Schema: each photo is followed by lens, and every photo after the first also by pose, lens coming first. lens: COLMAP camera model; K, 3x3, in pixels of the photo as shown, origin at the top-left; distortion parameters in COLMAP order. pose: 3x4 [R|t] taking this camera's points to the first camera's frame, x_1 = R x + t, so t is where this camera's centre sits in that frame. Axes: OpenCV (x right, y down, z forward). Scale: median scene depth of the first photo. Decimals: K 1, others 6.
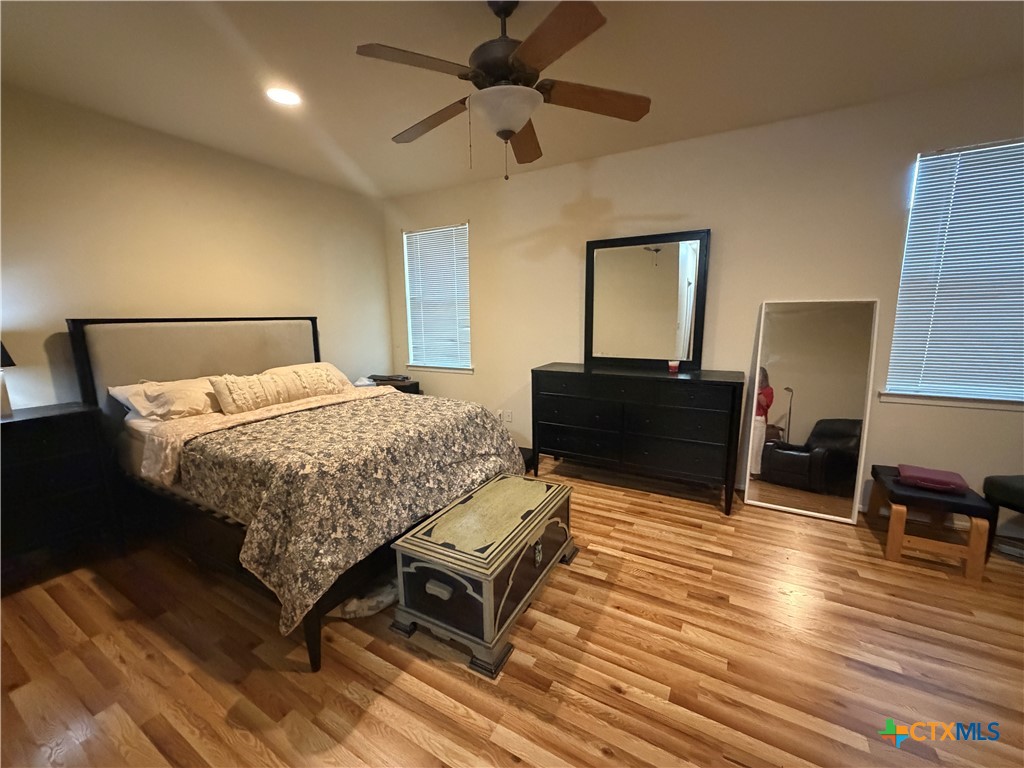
lens RADIAL K [[405.5, 0, 510.2], [0, 405.5, 385.0], [0, 0, 1]] dist [-0.002027, -0.000123]
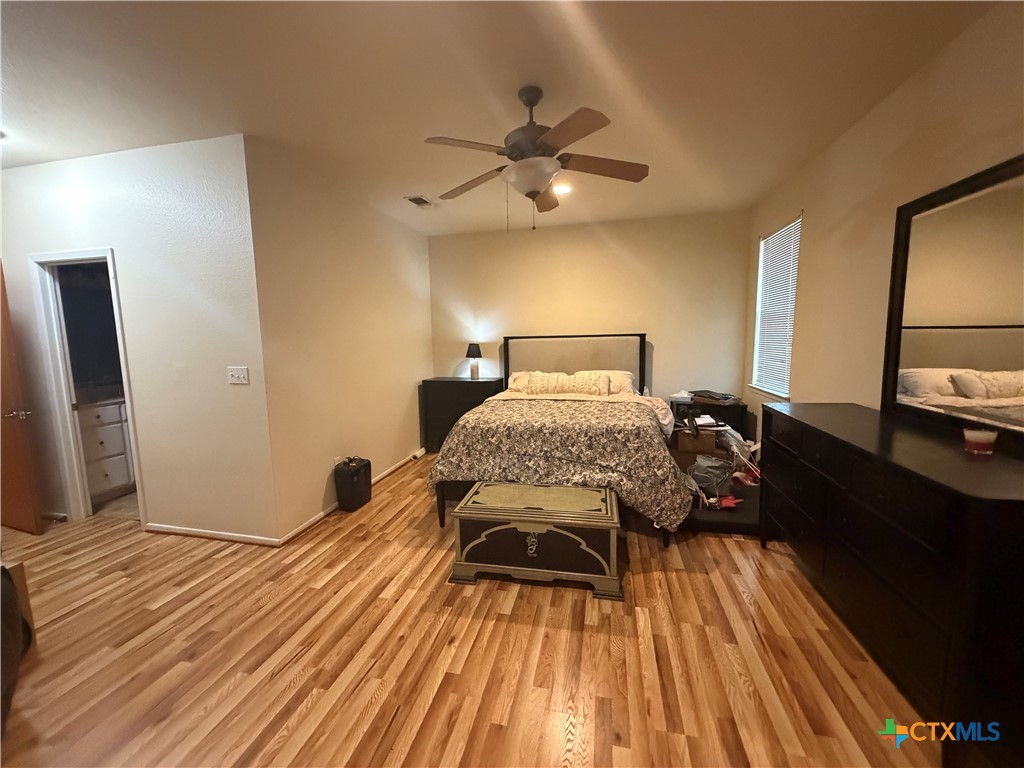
lens RADIAL K [[405.5, 0, 510.2], [0, 405.5, 385.0], [0, 0, 1]] dist [-0.002027, -0.000123]
pose [[0.286031, 0.118589, -0.950854, 0.973645], [-0.141901, 0.986613, 0.080363, -0.101429], [0.947655, 0.111941, 0.299030, 0.493672]]
